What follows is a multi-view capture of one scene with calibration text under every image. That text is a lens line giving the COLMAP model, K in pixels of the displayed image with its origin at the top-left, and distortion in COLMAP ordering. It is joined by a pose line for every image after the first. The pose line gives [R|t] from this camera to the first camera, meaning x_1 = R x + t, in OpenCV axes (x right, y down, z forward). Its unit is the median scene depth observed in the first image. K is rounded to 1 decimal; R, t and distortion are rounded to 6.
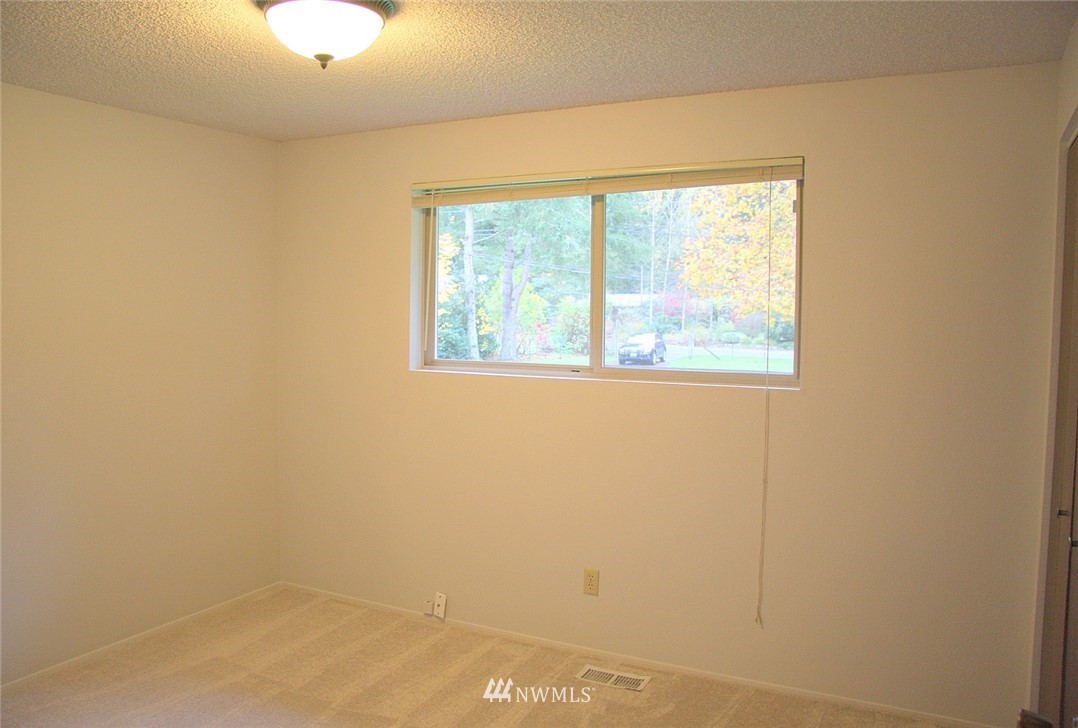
lens RADIAL K [[893.4, 0, 541.3], [0, 893.4, 361.4], [0, 0, 1]] dist [-0.091512, 0.015117]
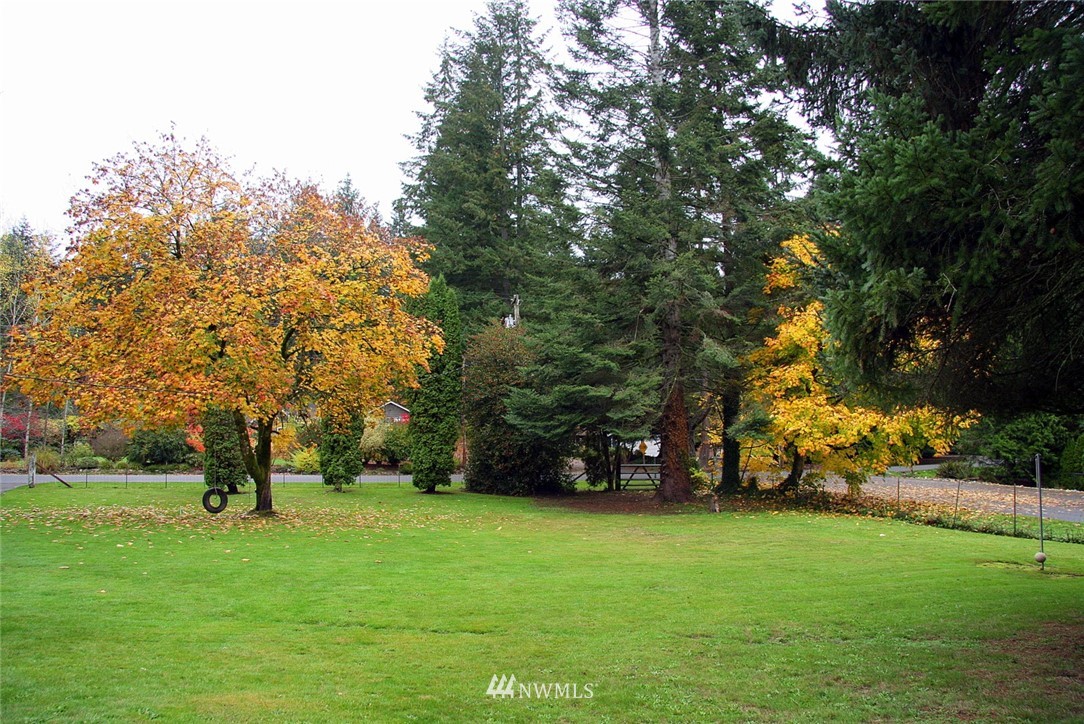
lens RADIAL K [[898.4, 0, 543.5], [0, 898.4, 360.4], [0, 0, 1]] dist [-0.091512, 0.015117]
pose [[0.776626, 0.033013, 0.629096, 0.043997], [0.056355, 0.990981, -0.121575, 0.006356], [-0.627436, 0.129871, 0.767762, 0.142952]]
